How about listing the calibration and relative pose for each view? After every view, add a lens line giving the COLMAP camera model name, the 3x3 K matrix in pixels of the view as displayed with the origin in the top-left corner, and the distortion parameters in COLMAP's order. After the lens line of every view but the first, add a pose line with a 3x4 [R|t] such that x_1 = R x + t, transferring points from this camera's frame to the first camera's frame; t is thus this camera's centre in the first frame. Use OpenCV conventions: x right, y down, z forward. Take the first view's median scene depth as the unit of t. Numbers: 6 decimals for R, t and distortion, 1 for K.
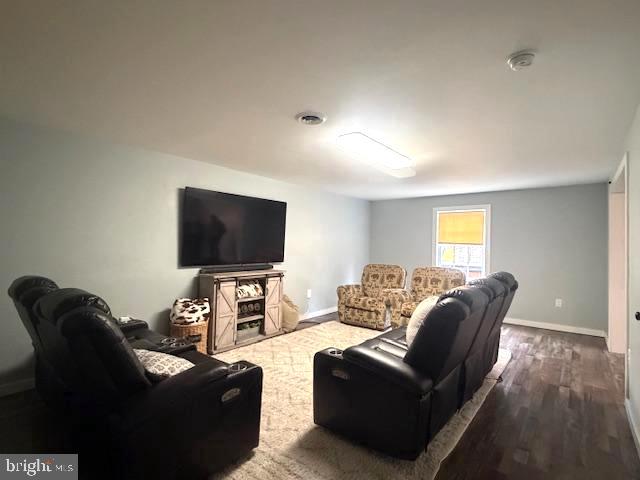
lens RADIAL K [[315.0, 0, 320.0], [0, 315.0, 240.0], [0, 0, 1]] dist [-0.009829, 0.000115]
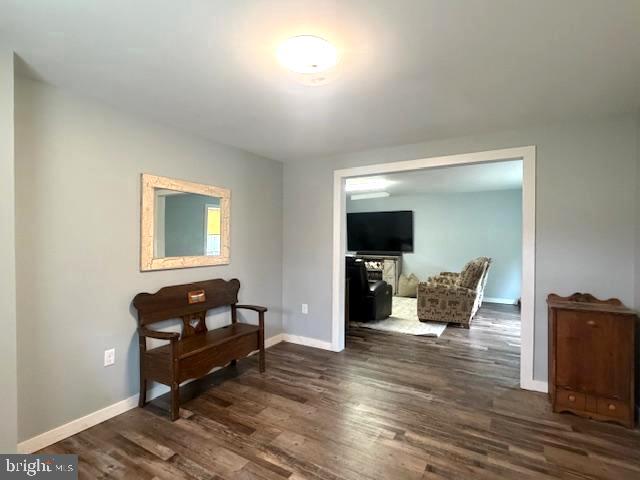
lens RADIAL K [[315.0, 0, 320.0], [0, 315.0, 240.0], [0, 0, 1]] dist [-0.009829, 0.000115]
pose [[0.149550, -0.009264, -0.988711, 1.454520], [0.015365, 0.999857, -0.007044, 0.023863], [0.988635, -0.014138, 0.149671, 0.410822]]
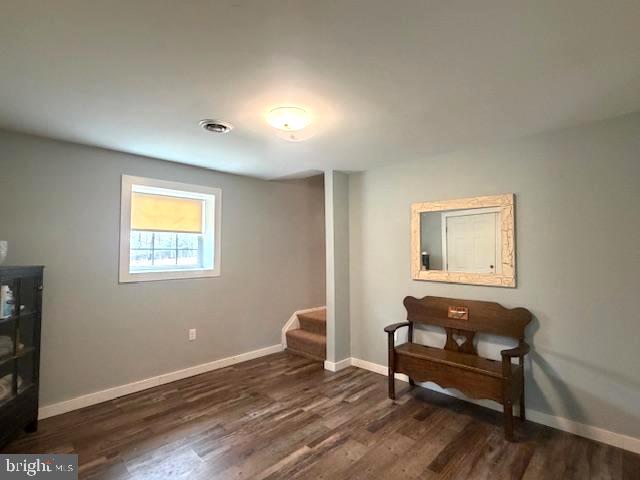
lens RADIAL K [[315.0, 0, 320.0], [0, 315.0, 240.0], [0, 0, 1]] dist [-0.009829, 0.000115]
pose [[-0.997210, -0.014316, 0.073267, 0.994272], [-0.017600, 0.998860, -0.044374, 0.015623], [-0.072548, -0.045540, -0.996325, 0.944480]]
